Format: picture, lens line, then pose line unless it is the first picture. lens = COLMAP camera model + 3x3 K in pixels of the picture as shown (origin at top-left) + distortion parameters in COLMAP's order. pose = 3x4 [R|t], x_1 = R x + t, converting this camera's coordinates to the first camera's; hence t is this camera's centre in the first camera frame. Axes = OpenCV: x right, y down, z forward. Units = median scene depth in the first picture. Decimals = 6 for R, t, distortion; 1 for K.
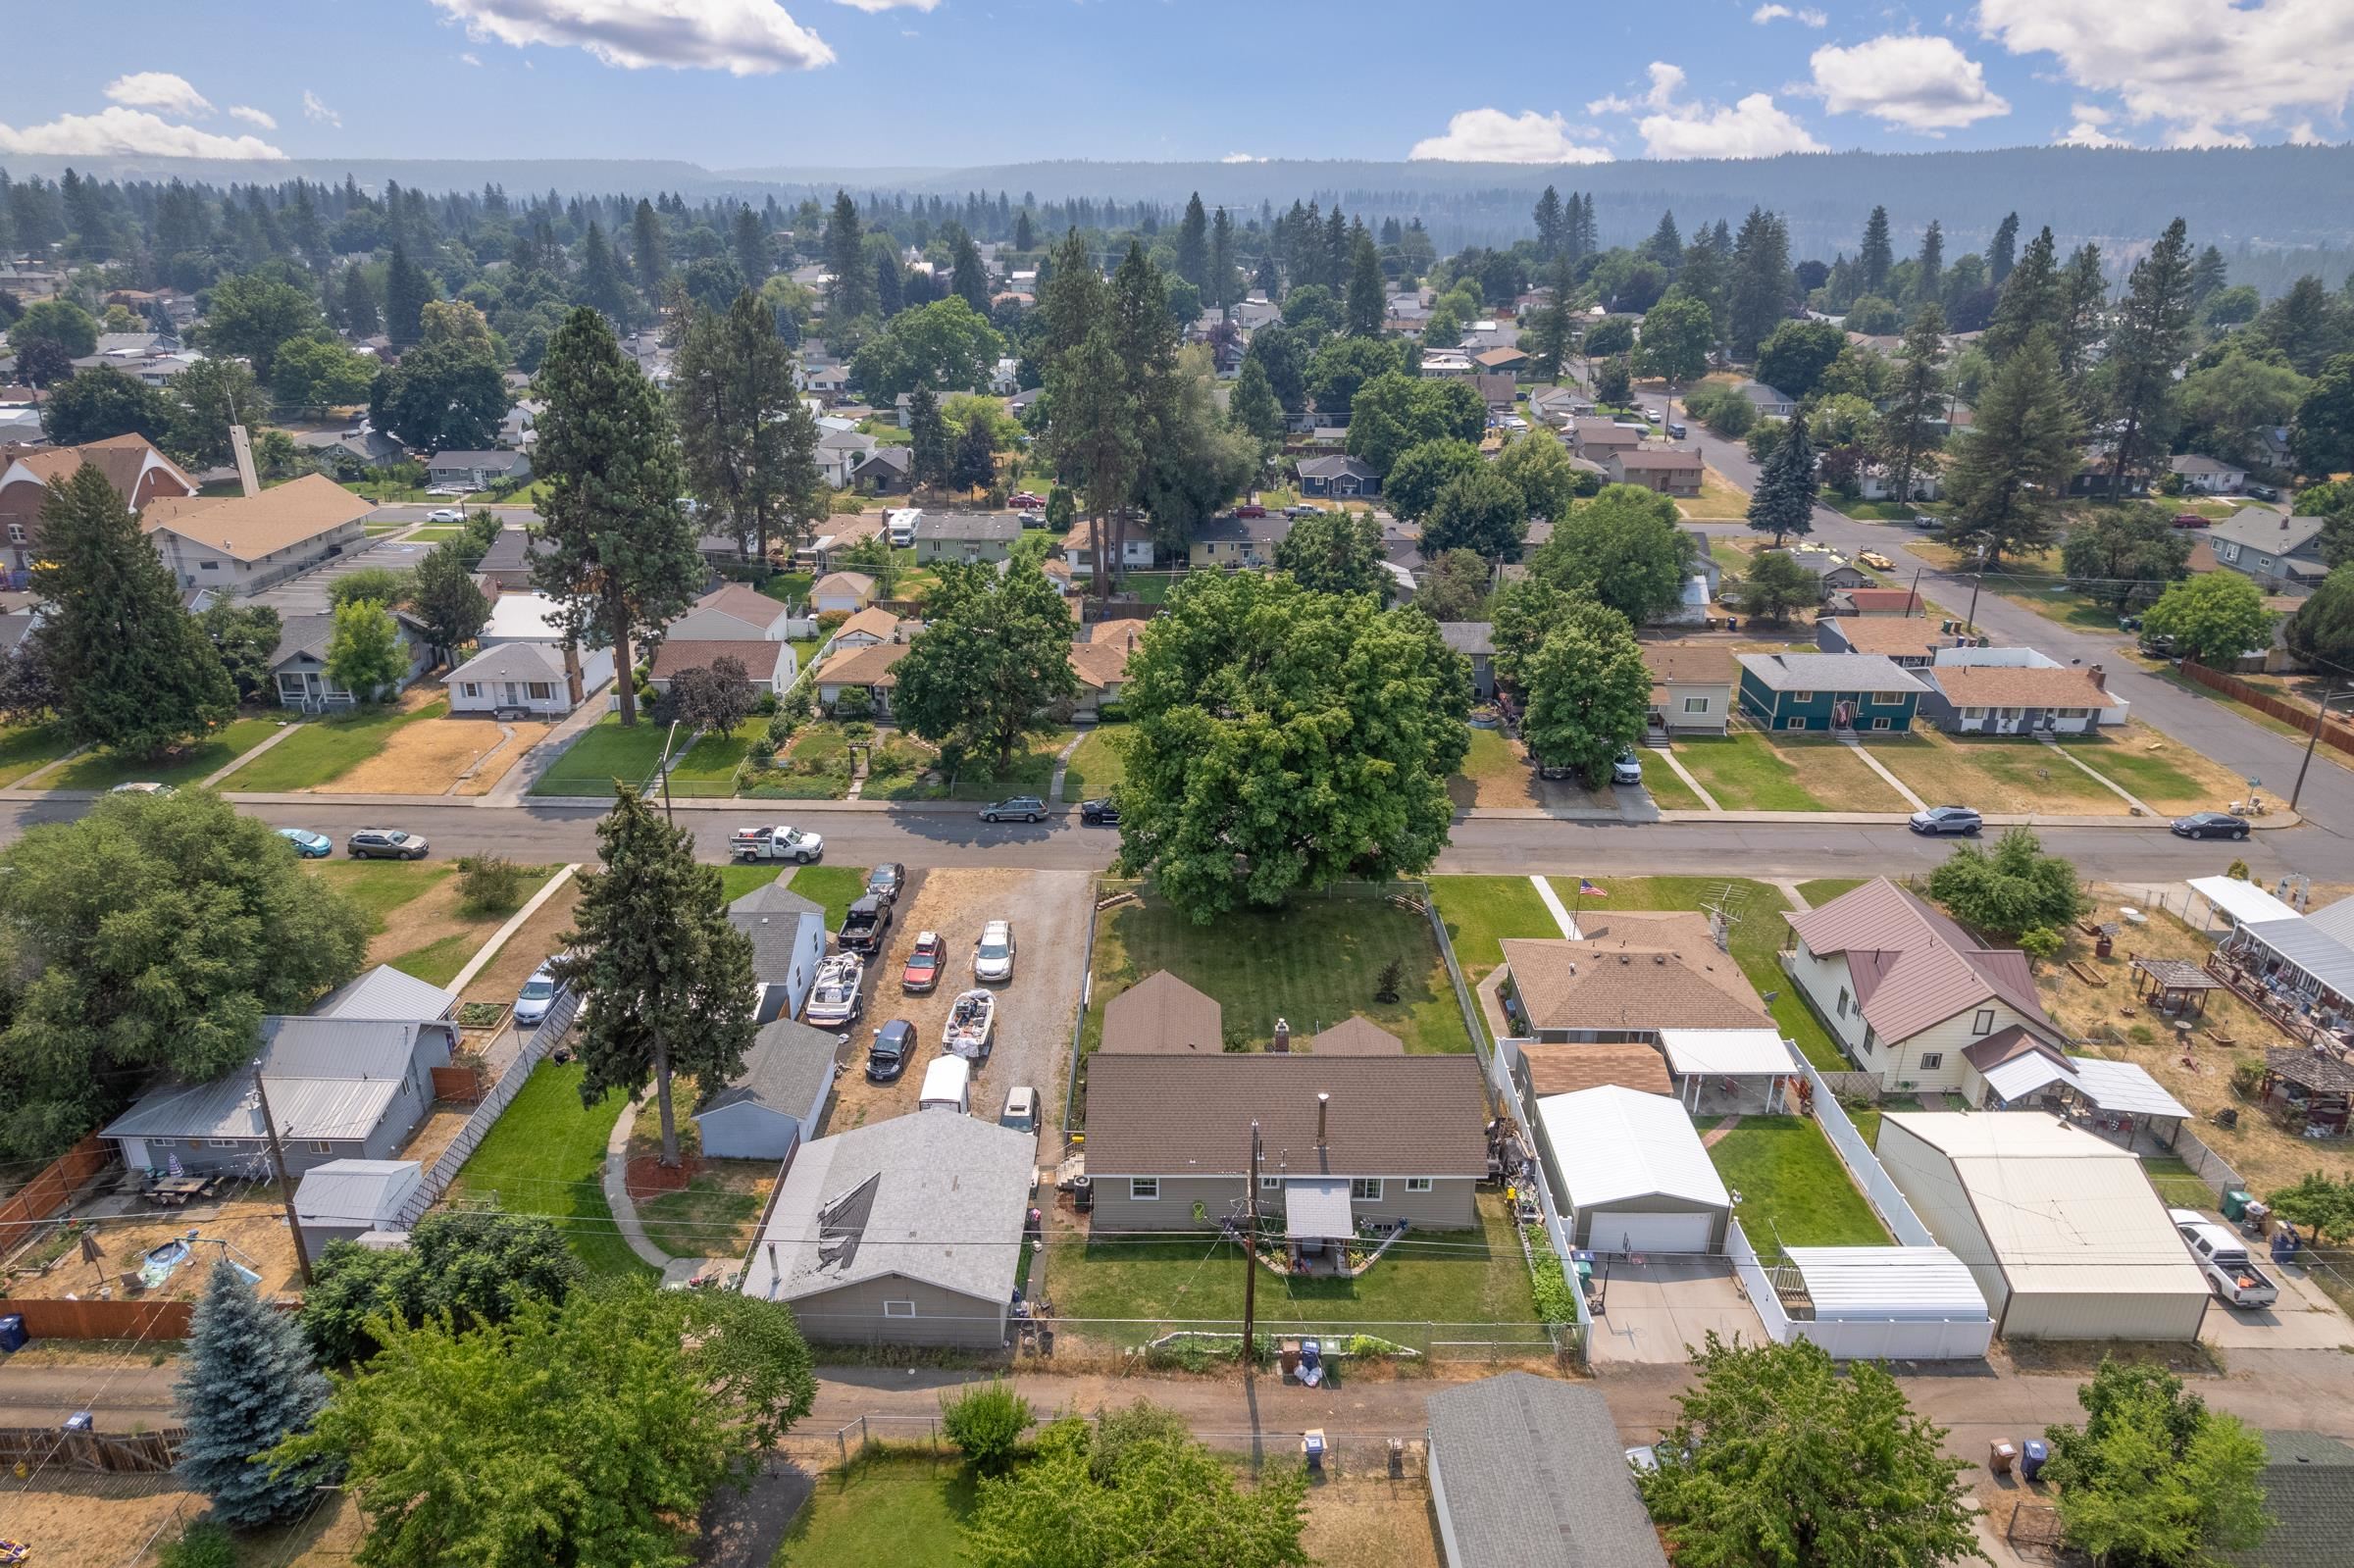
lens RADIAL K [[1501.8, 0, 1177.0], [0, 1501.8, 784.0], [0, 0, 1]] dist [-0.088558, 0.075384]
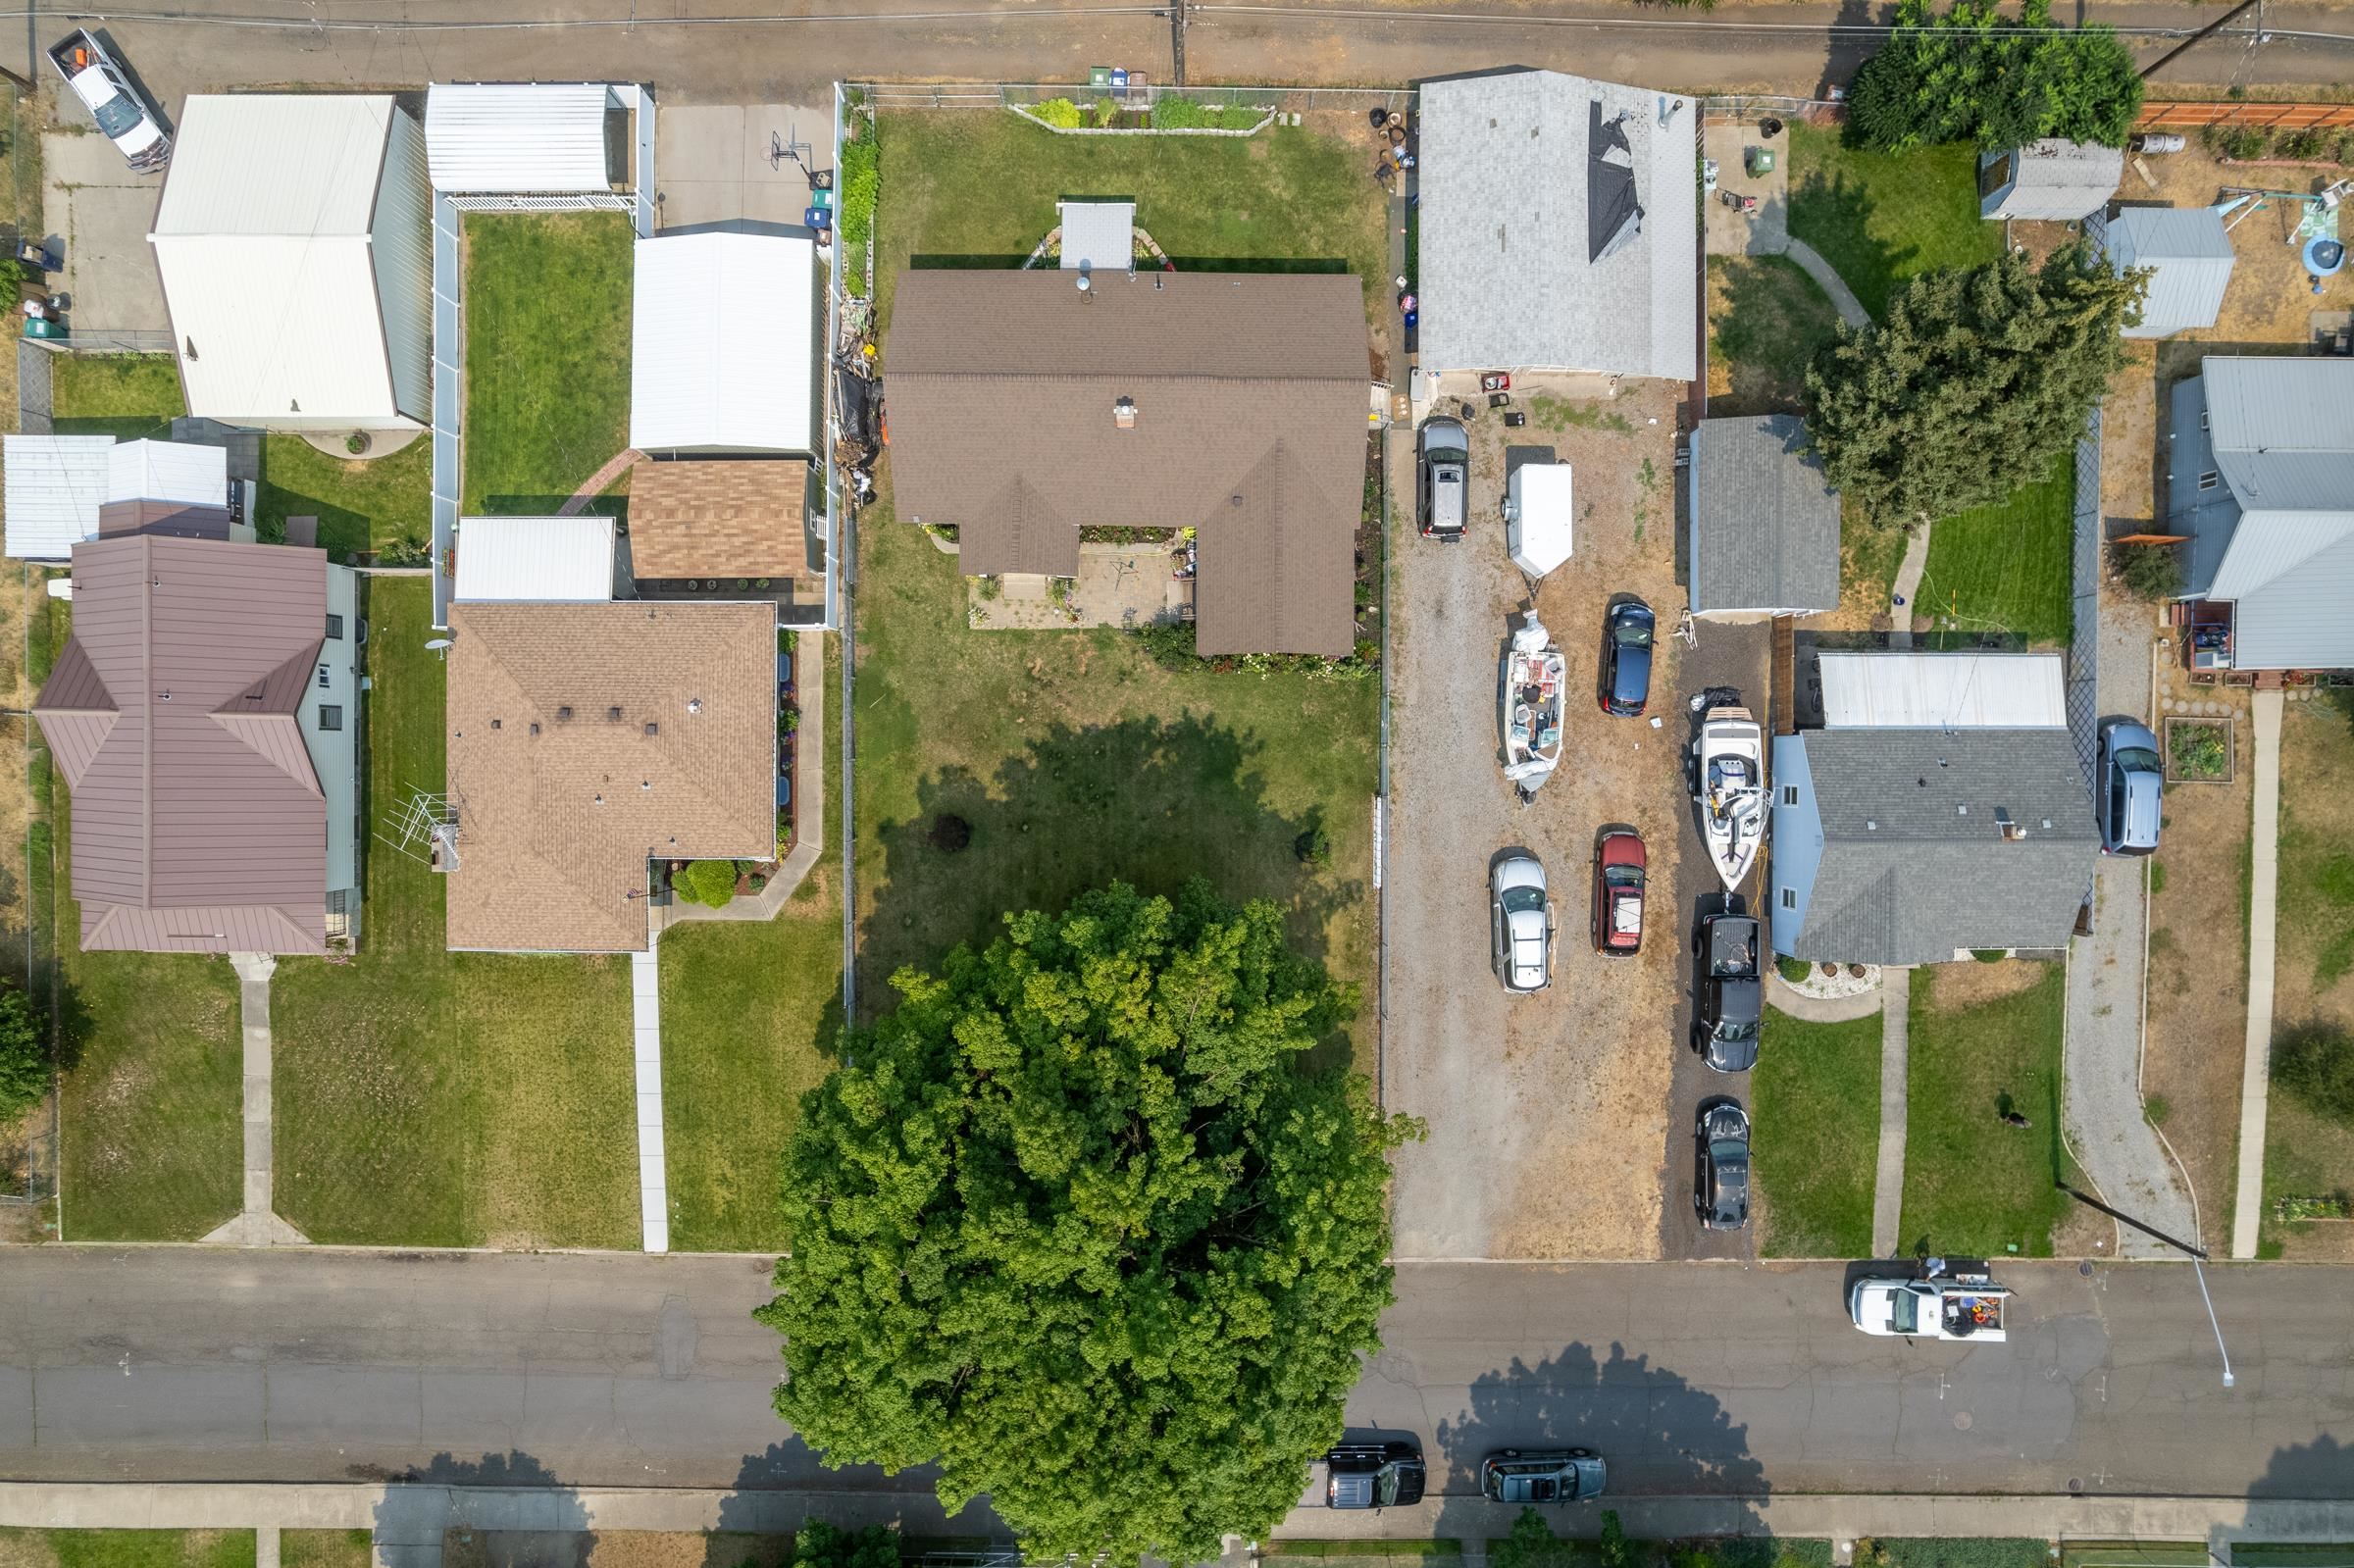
lens RADIAL K [[1501.8, 0, 1177.0], [0, 1501.8, 784.0], [0, 0, 1]] dist [-0.088558, 0.075384]
pose [[-0.999954, 0.003841, -0.008764, 0.042124], [-0.009568, -0.390210, 0.920676, -0.504502], [0.000116, 0.920718, 0.390229, 0.713608]]
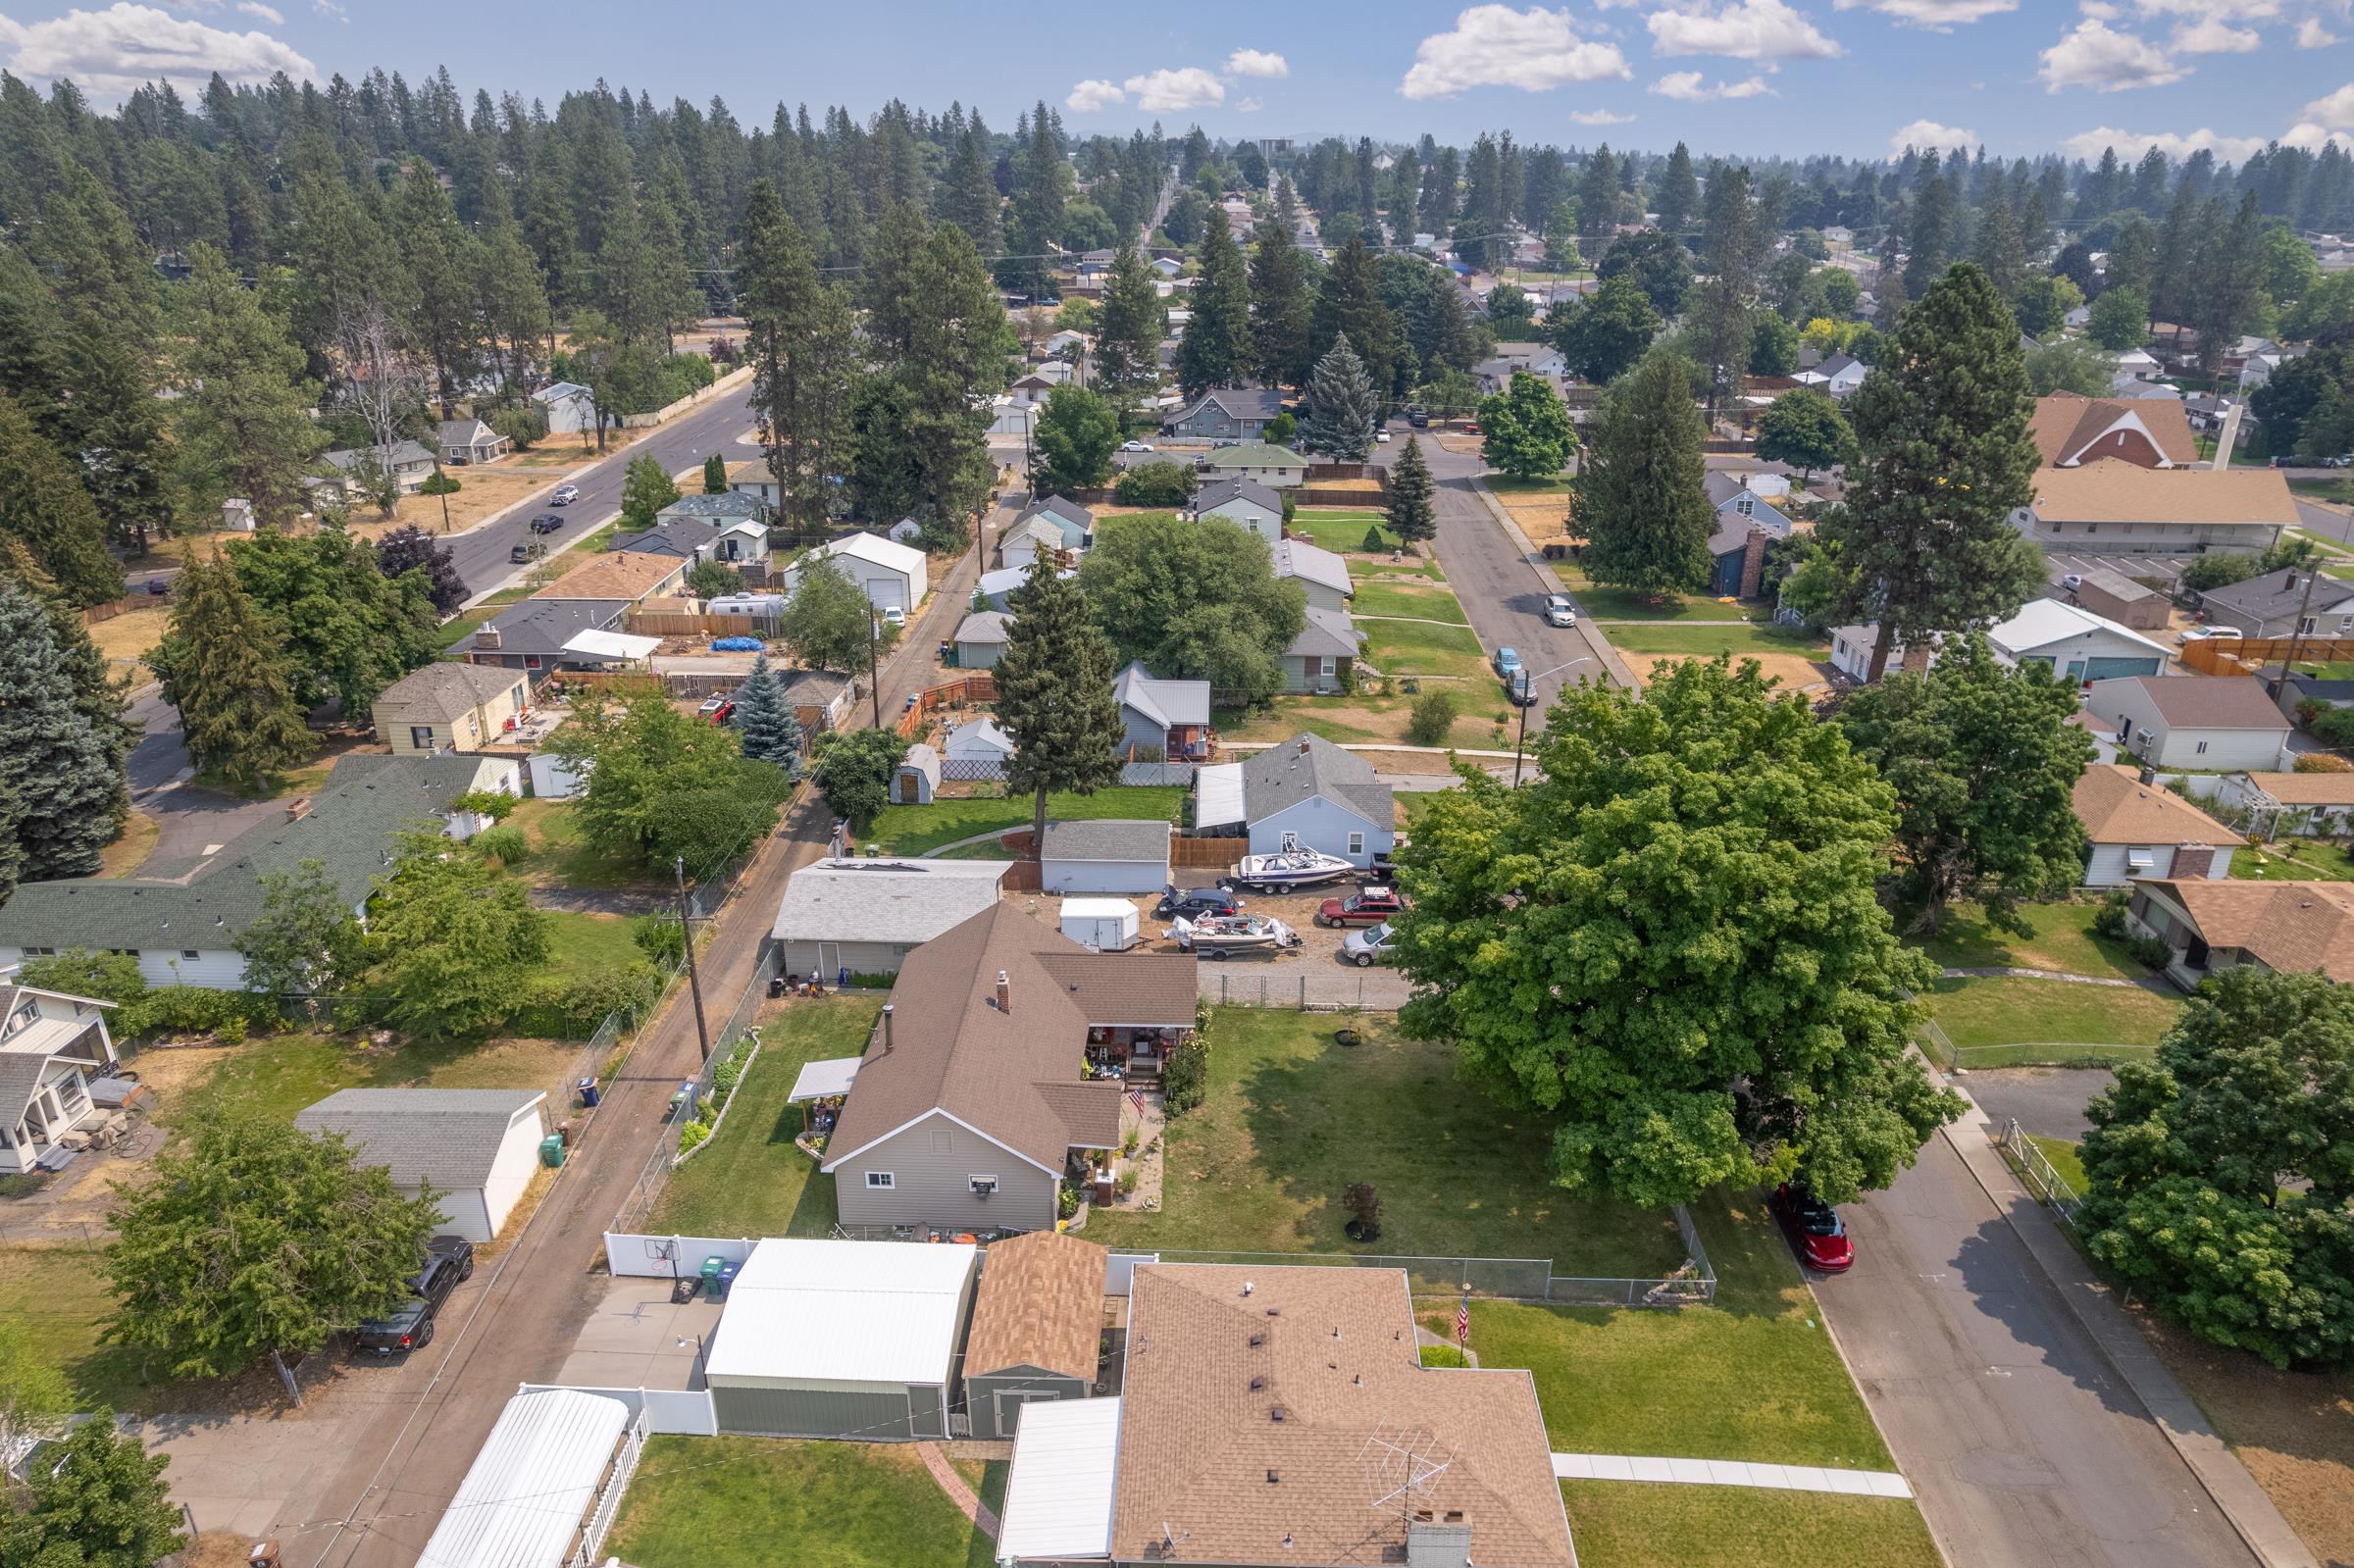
lens RADIAL K [[1501.8, 0, 1177.0], [0, 1501.8, 784.0], [0, 0, 1]] dist [-0.088558, 0.075384]
pose [[-0.017933, 0.378501, -0.925427, 0.737198], [-0.374430, 0.855680, 0.357230, -0.263865], [0.927082, 0.352914, 0.126378, 0.762917]]
